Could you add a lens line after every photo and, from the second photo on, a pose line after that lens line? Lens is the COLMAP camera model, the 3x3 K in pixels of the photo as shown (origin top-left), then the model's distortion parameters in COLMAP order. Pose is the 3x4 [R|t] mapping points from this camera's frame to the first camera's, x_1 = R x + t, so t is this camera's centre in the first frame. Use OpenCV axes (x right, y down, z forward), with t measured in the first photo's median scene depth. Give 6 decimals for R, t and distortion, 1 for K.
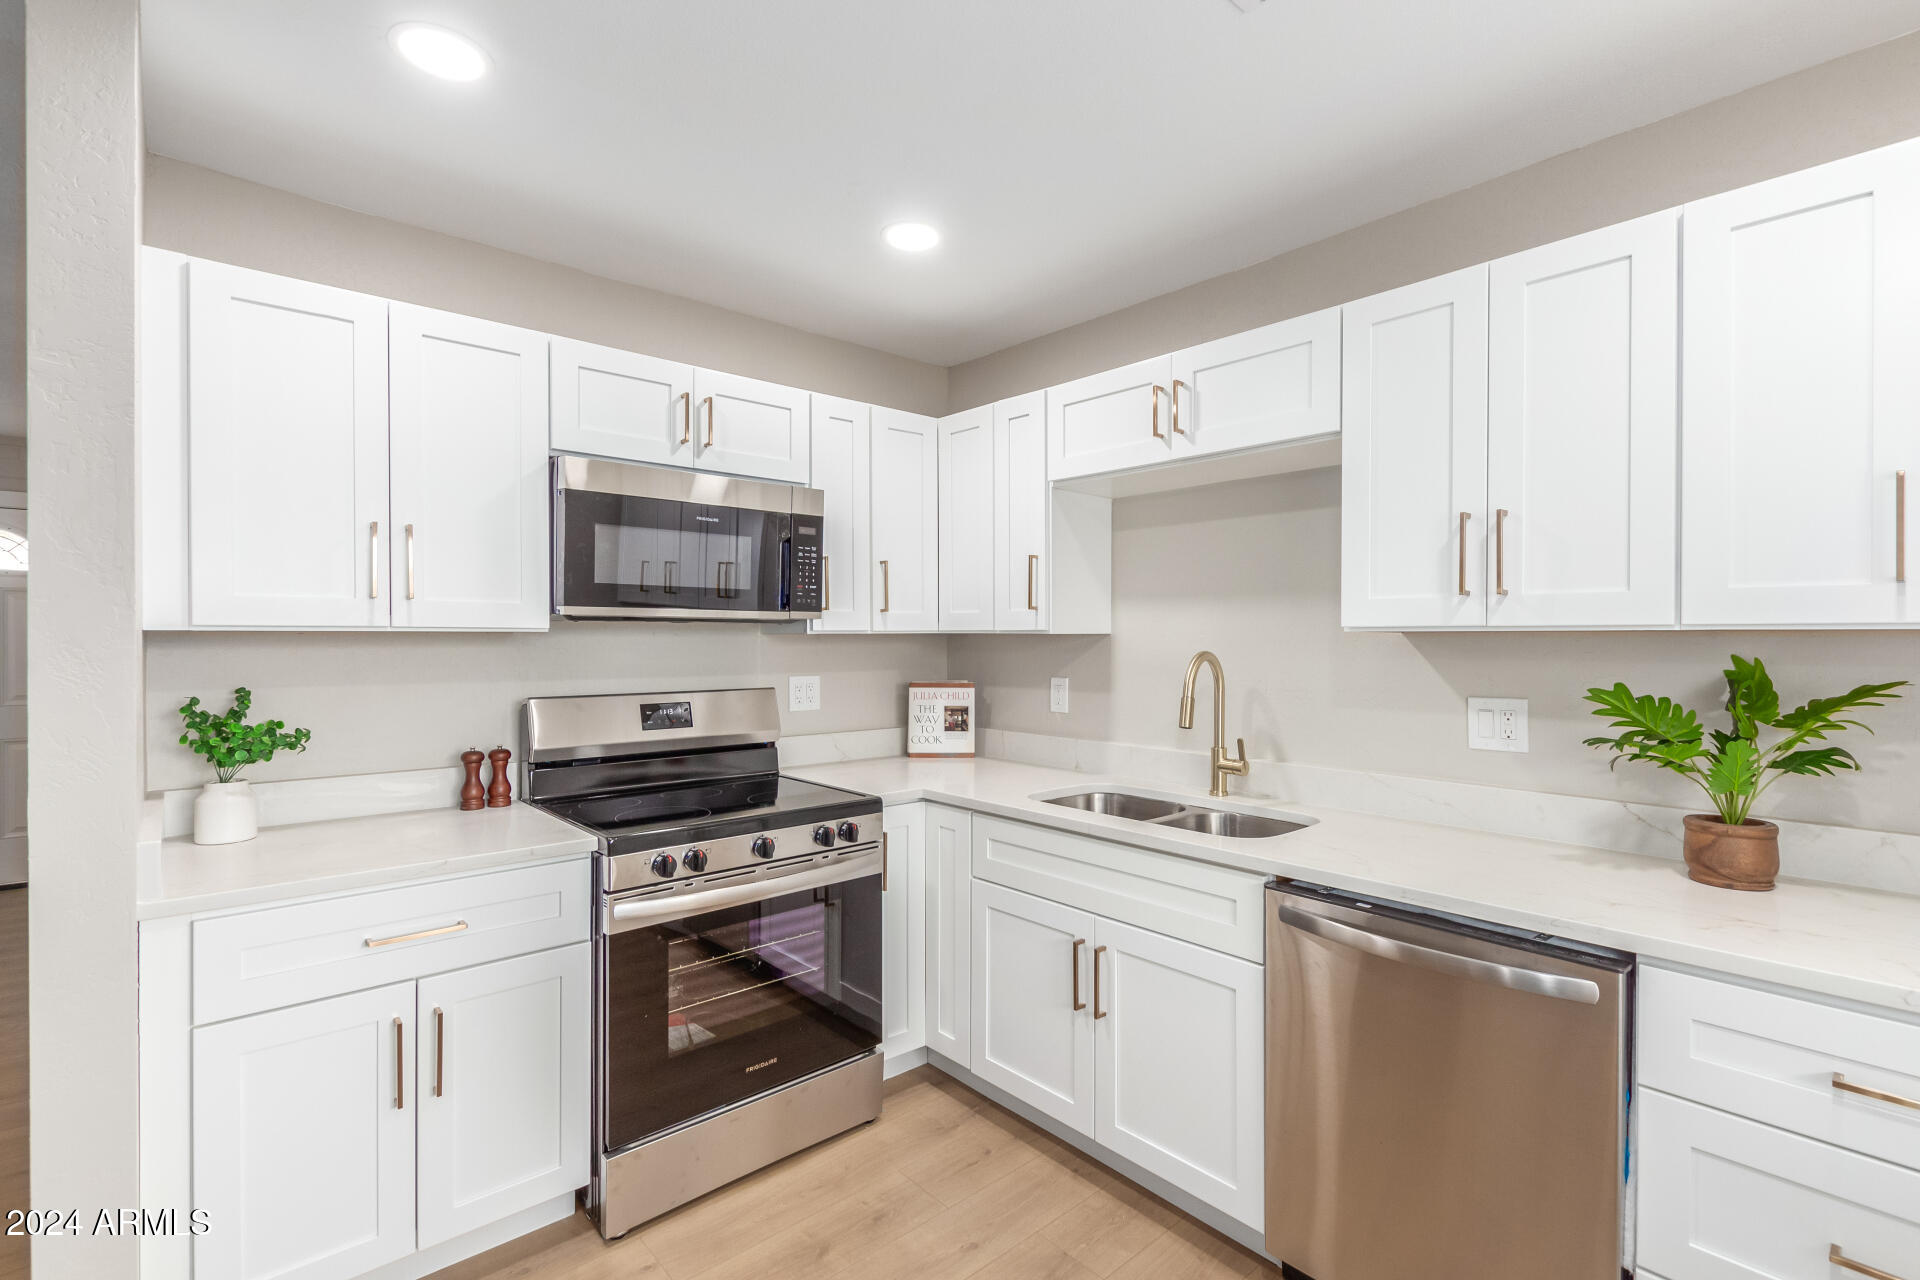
lens RADIAL K [[896.9, 0, 954.5], [0, 896.9, 638.2], [0, 0, 1]] dist [0.001900, -0.000238]
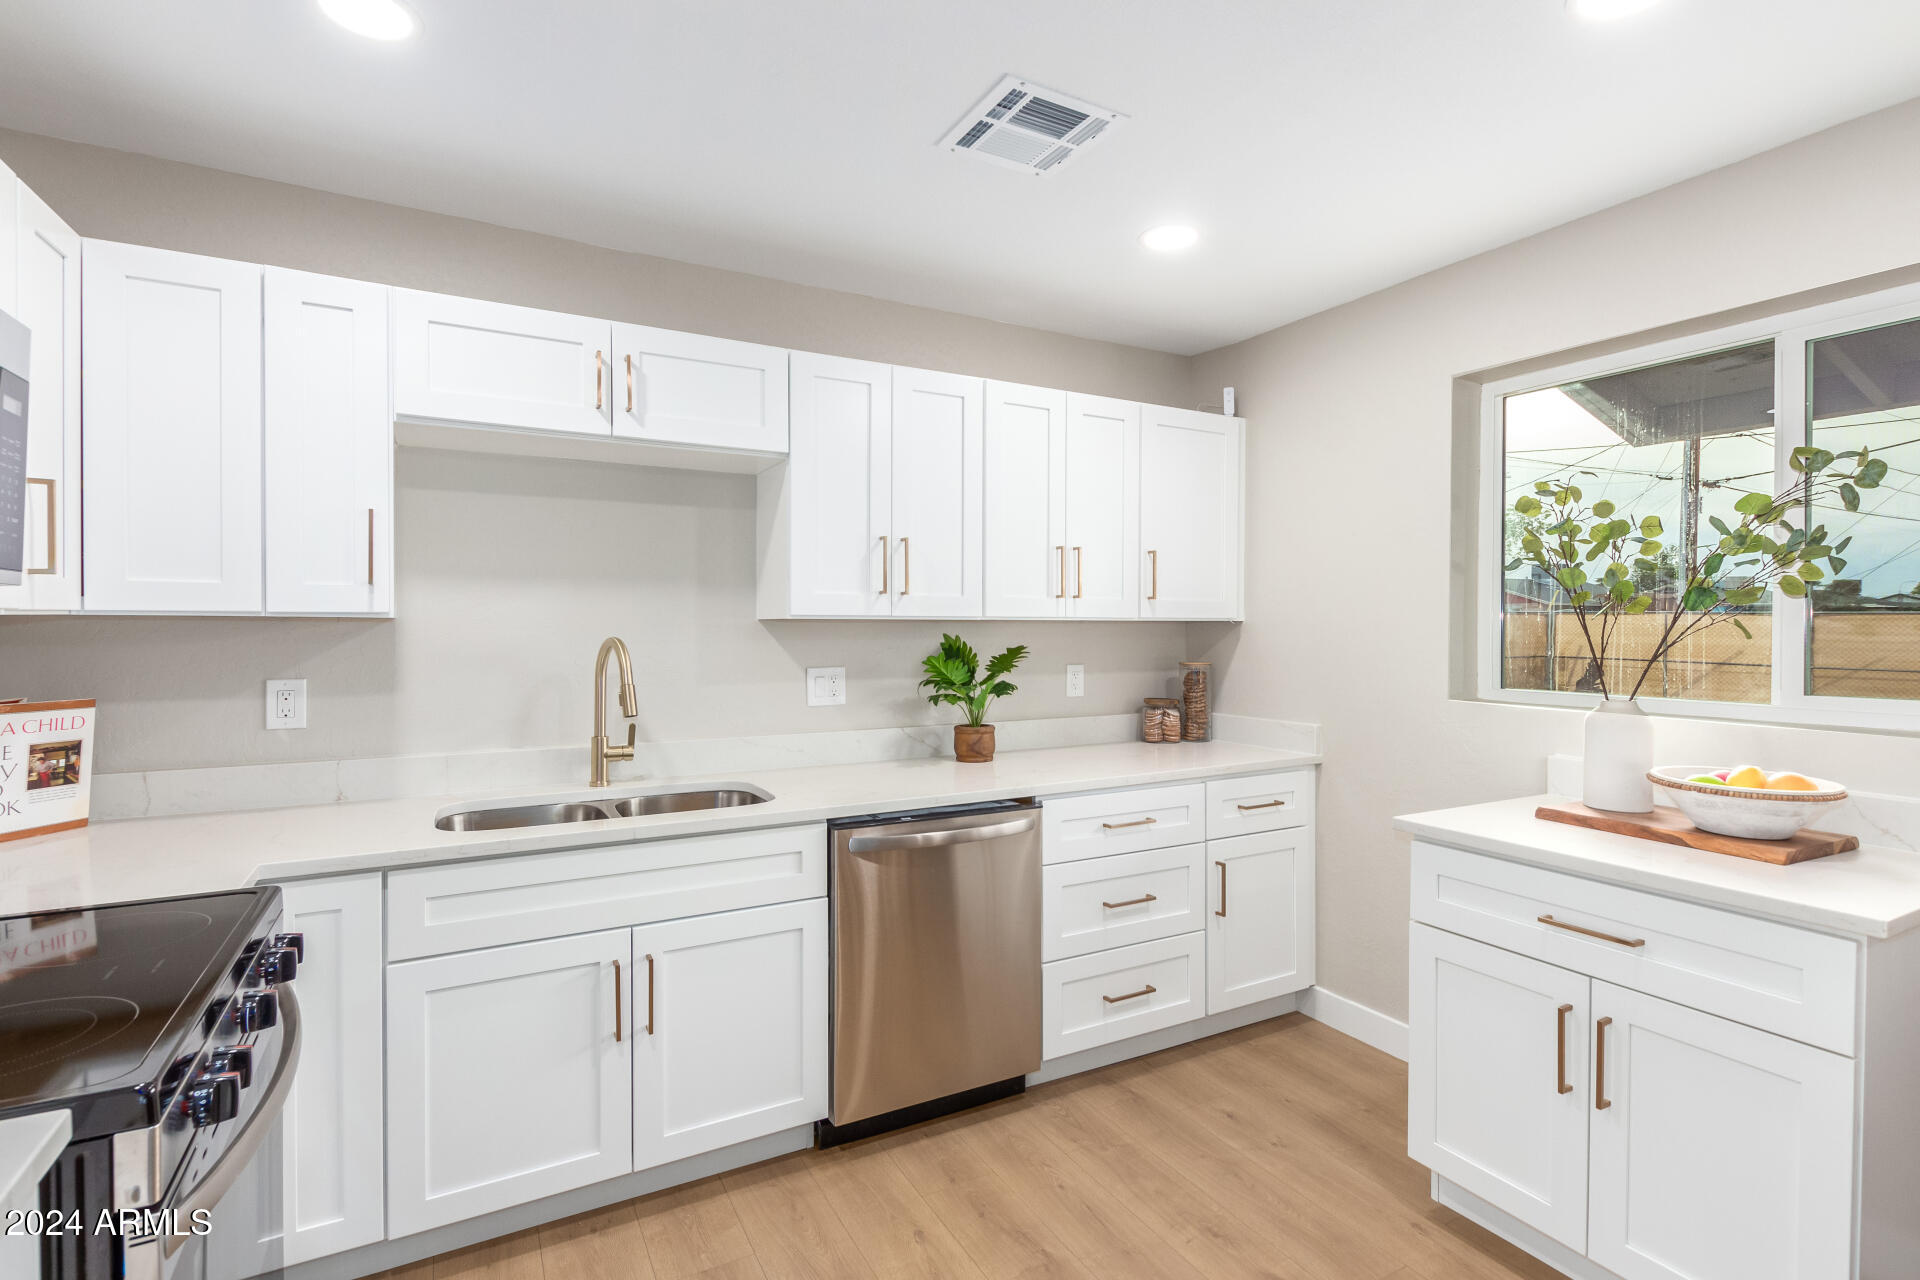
lens RADIAL K [[896.9, 0, 950.7], [0, 896.9, 637.1], [0, 0, 1]] dist [0.001900, -0.000238]
pose [[0.213029, -0.013316, 0.976955, -0.612100], [-0.000532, 0.999905, 0.013745, 0.000637], [-0.977046, -0.003448, 0.213002, 0.451931]]
